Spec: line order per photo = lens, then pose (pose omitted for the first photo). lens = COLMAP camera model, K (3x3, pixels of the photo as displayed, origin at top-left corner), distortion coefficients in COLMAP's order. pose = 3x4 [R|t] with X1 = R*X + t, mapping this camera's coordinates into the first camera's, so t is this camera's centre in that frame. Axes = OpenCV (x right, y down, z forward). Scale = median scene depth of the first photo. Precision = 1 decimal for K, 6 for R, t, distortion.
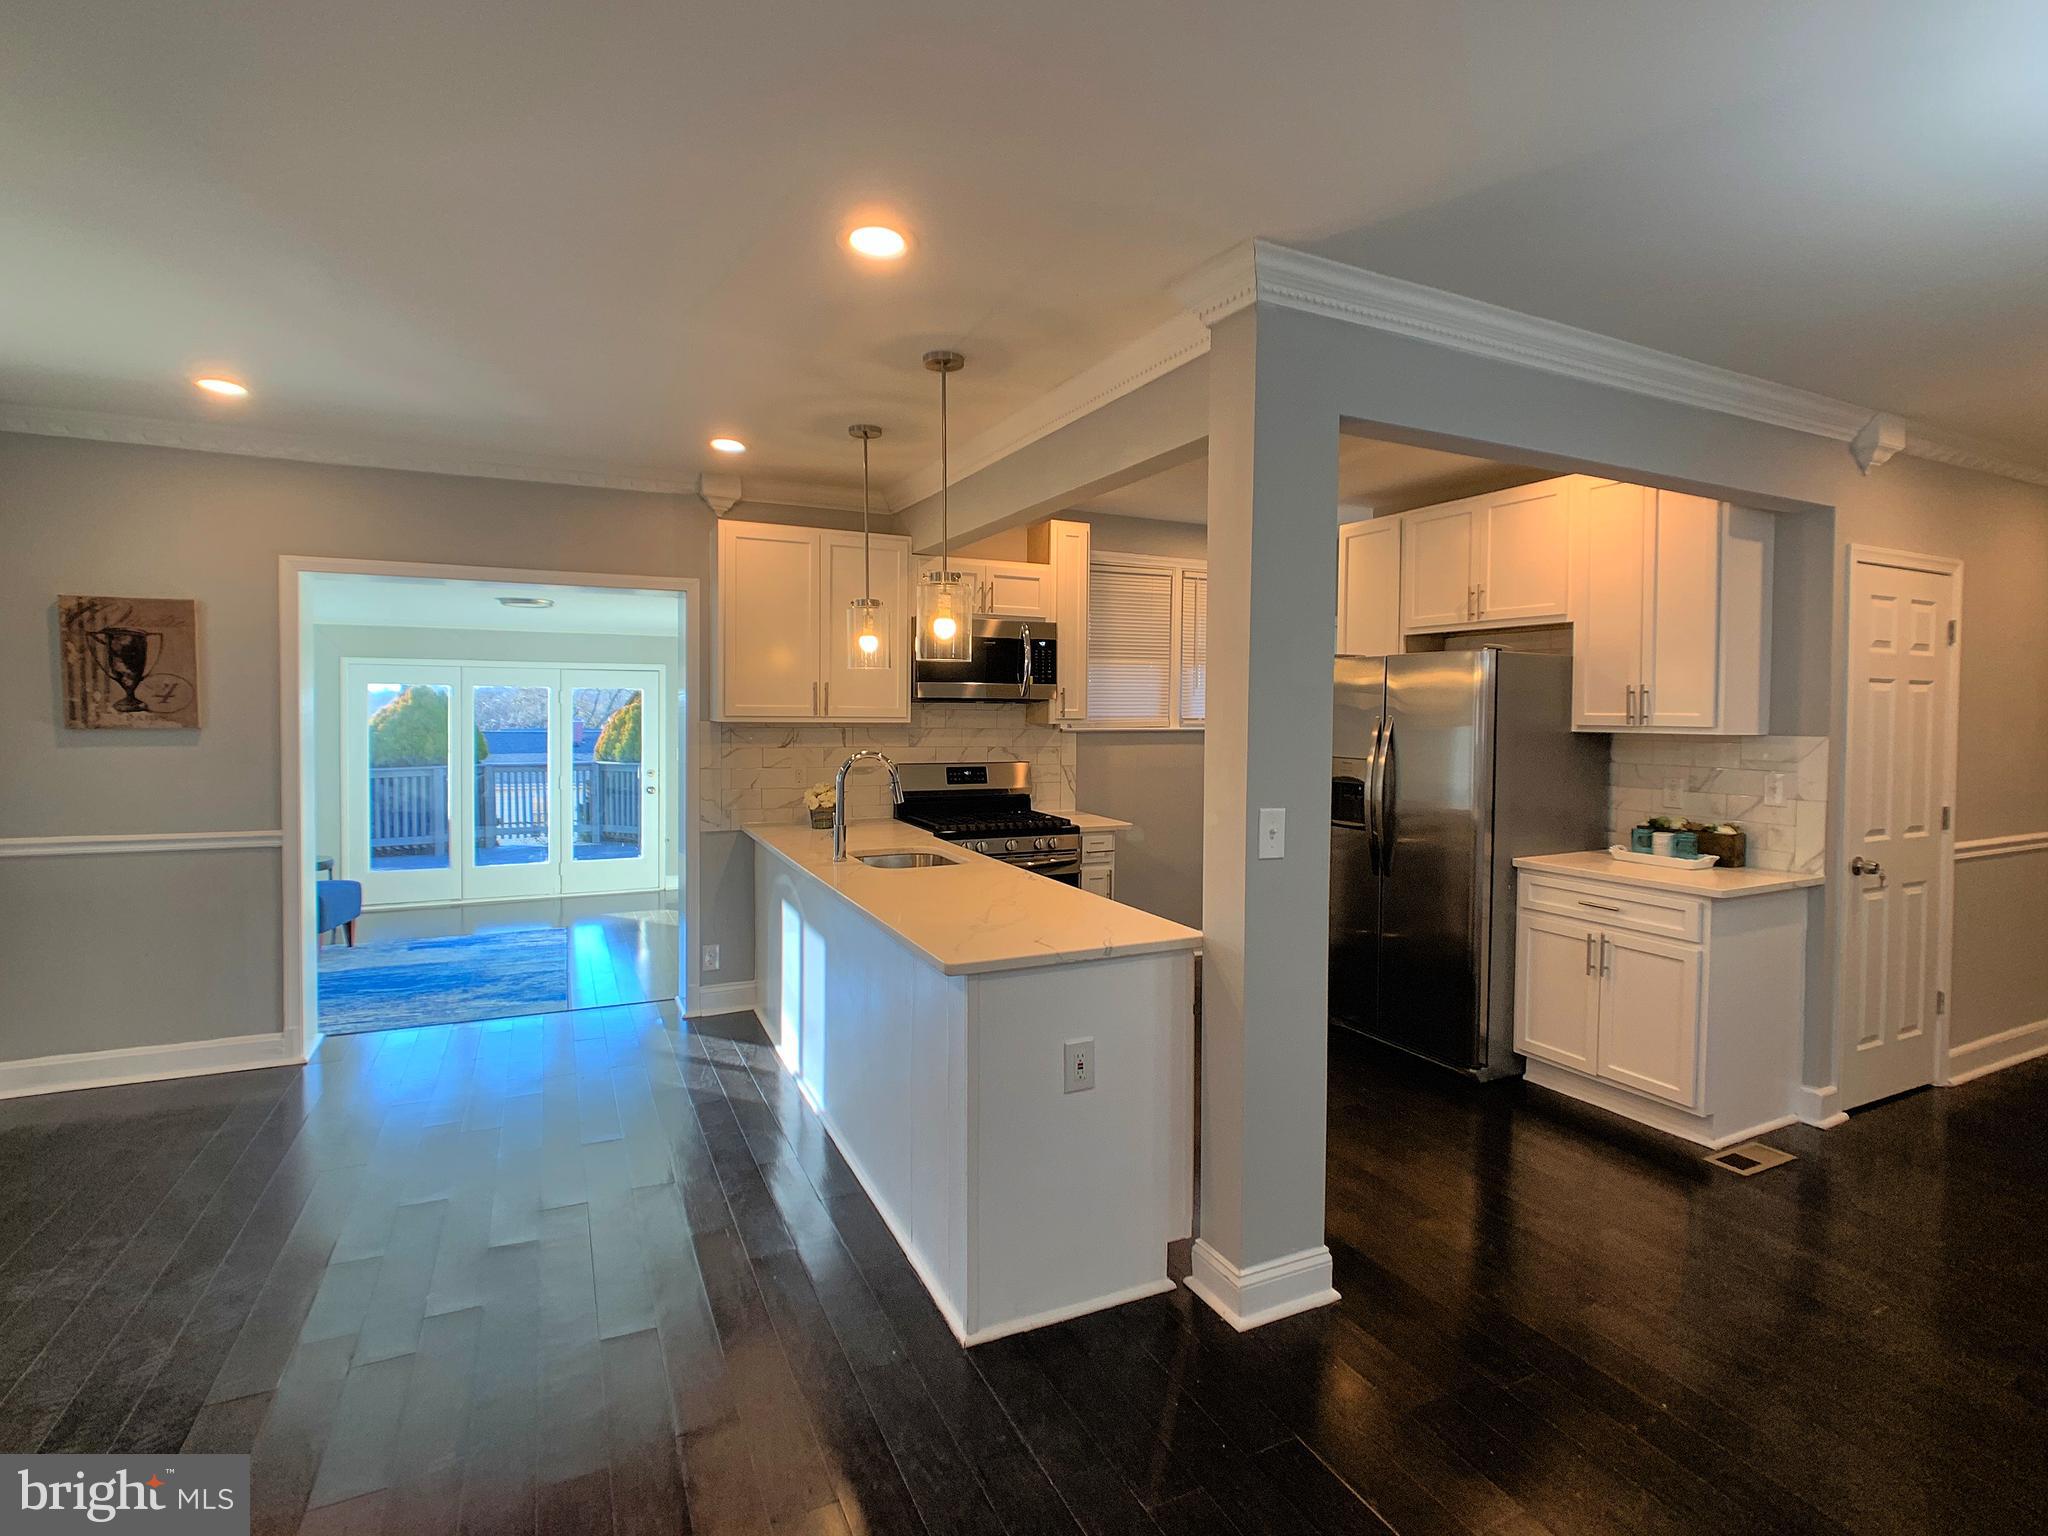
lens RADIAL K [[1006.1, 0, 1042.4], [0, 1006.1, 732.7], [0, 0, 1]] dist [-0.012135, 0.000462]
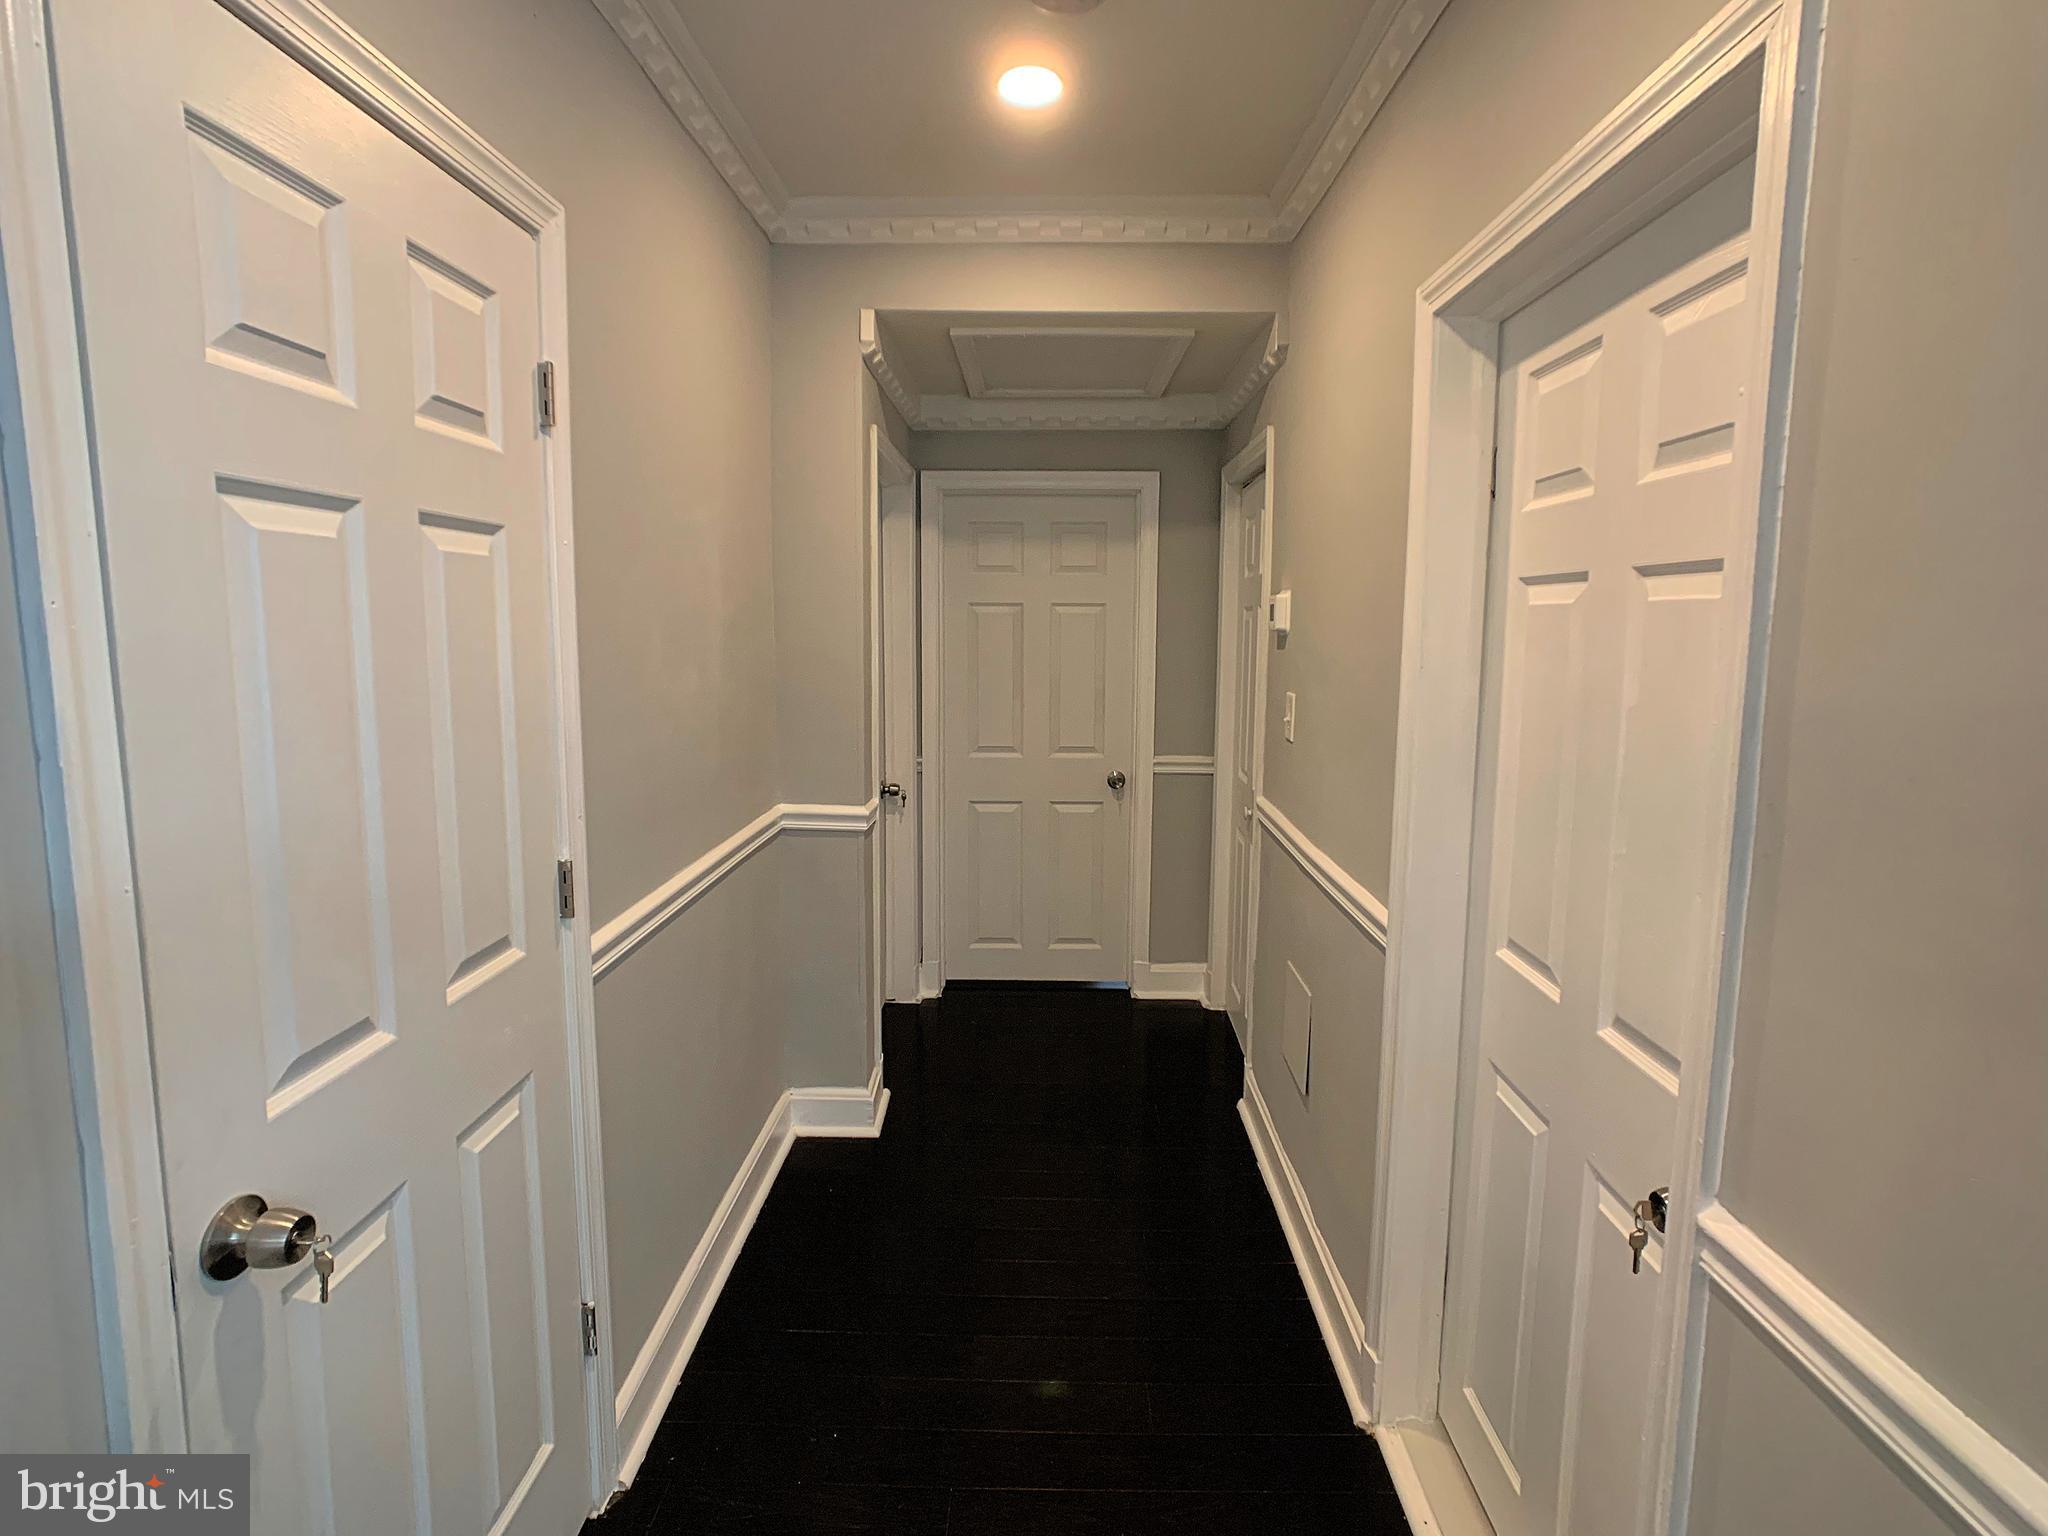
lens RADIAL K [[1013.4, 0, 1052.8], [0, 1013.4, 733.1], [0, 0, 1]] dist [-0.028346, 0.012358]
pose [[0.446567, -0.103281, 0.888769, 0.647059], [0.012124, 0.993923, 0.109409, -0.015267], [-0.894668, -0.038083, 0.445106, 0.656362]]
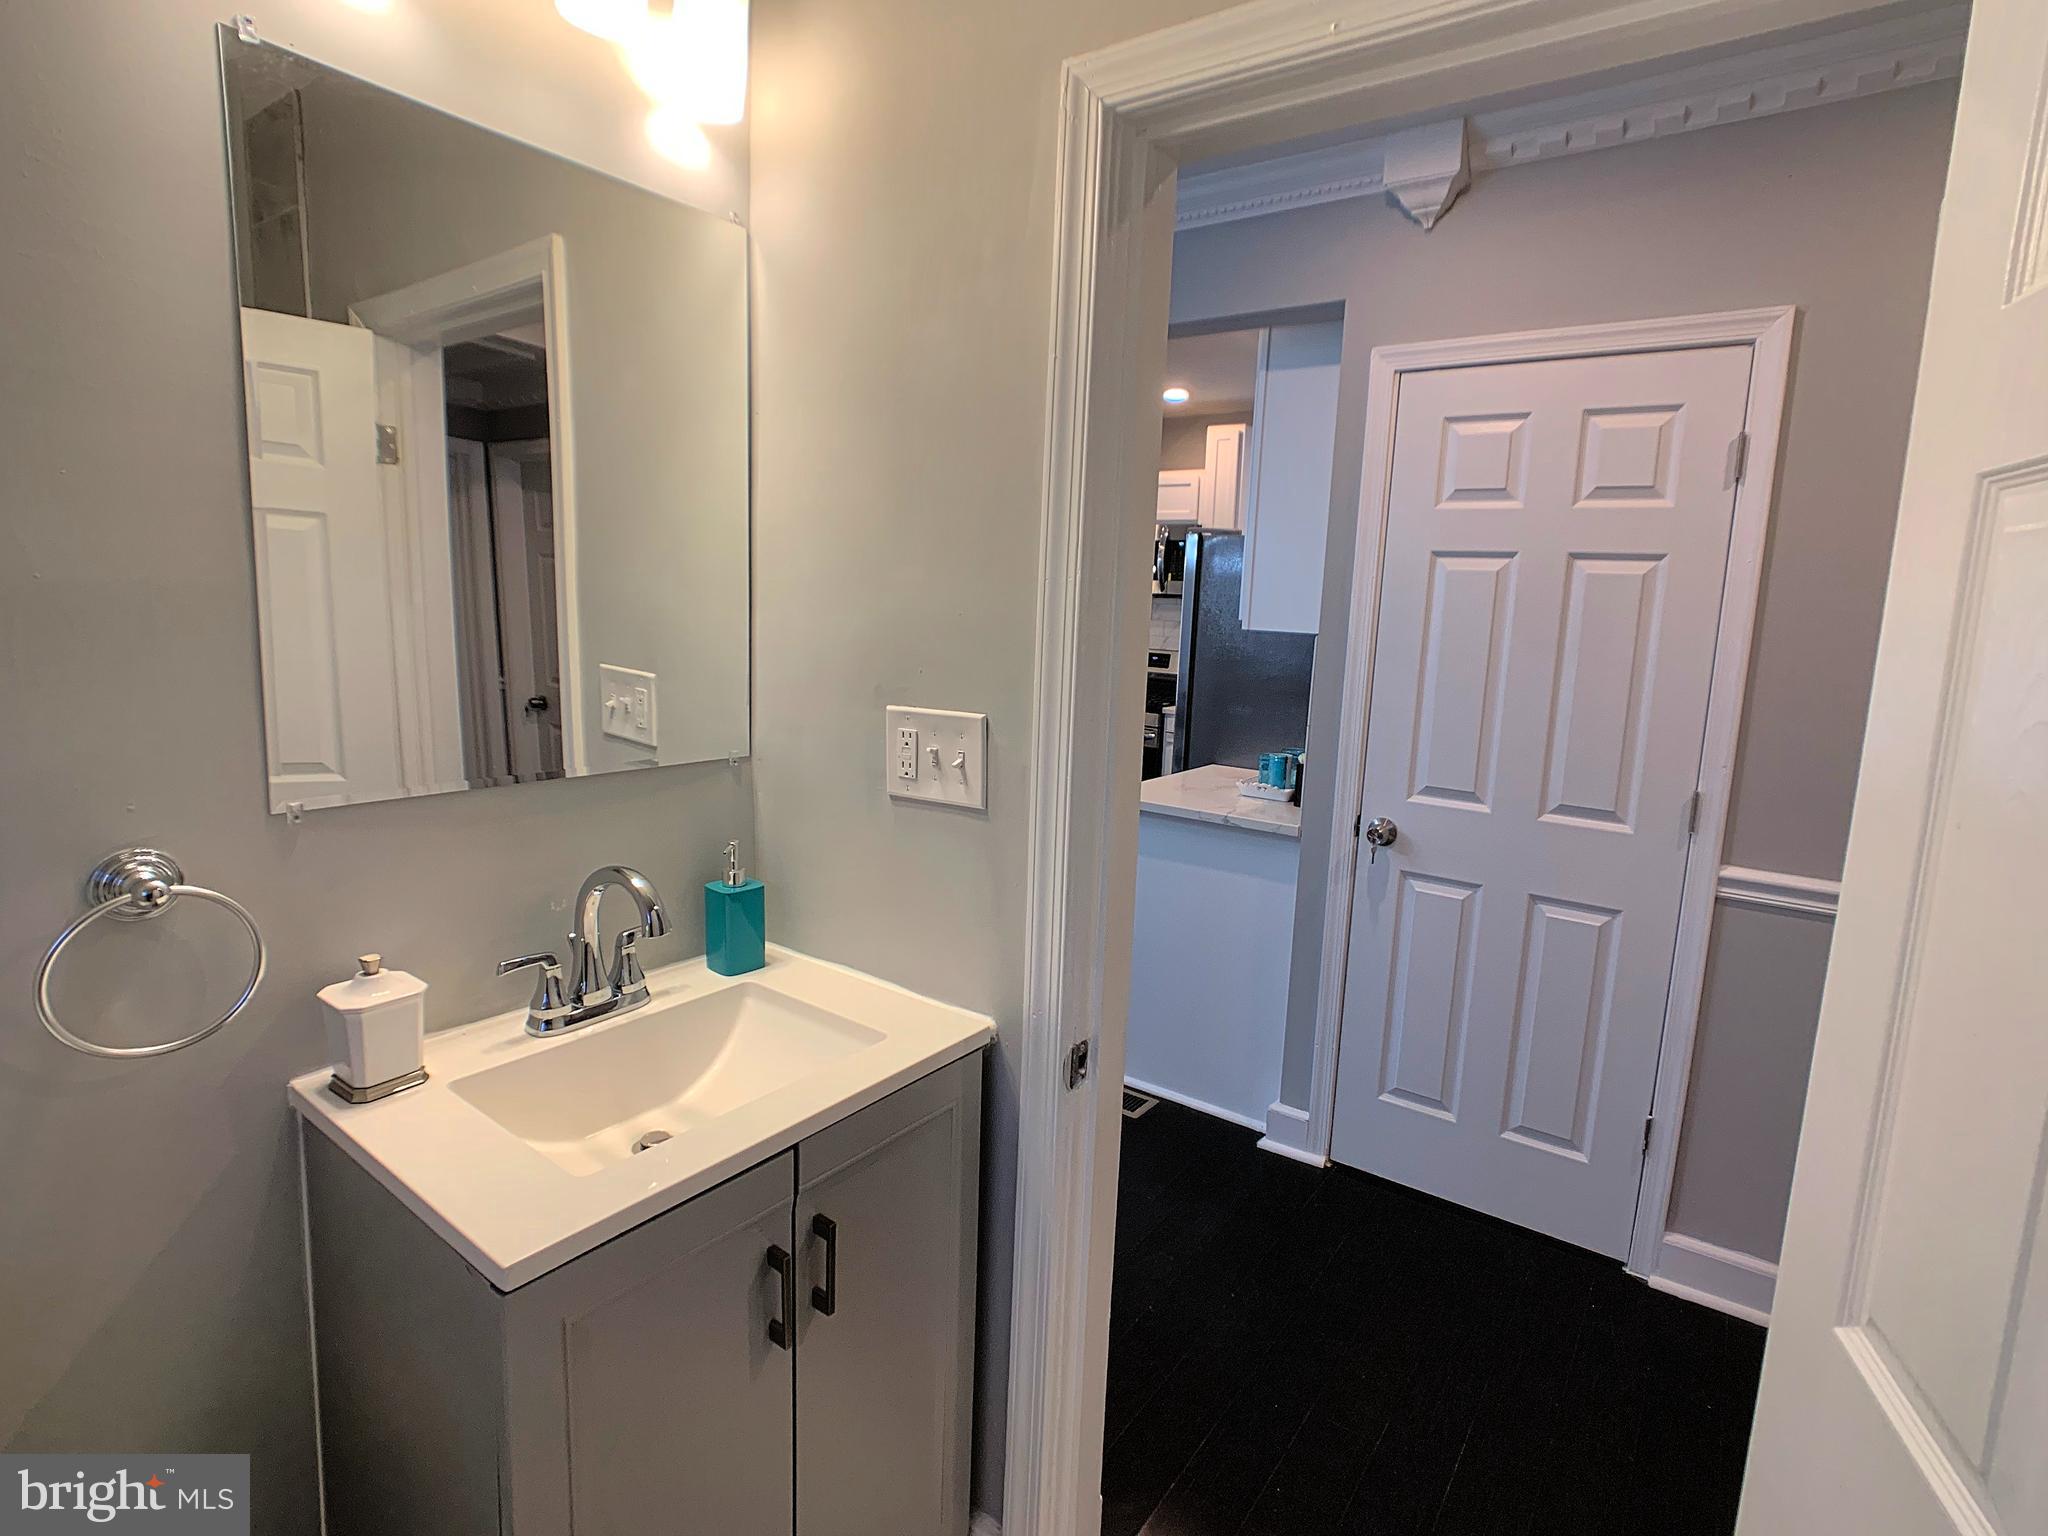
lens RADIAL K [[1013.4, 0, 1052.8], [0, 1013.4, 733.1], [0, 0, 1]] dist [-0.028346, 0.012358]
pose [[0.477913, 0.126962, -0.869184, 1.200598], [-0.061728, 0.991907, 0.110948, 0.004637], [0.876236, 0.000629, 0.481882, 0.438133]]
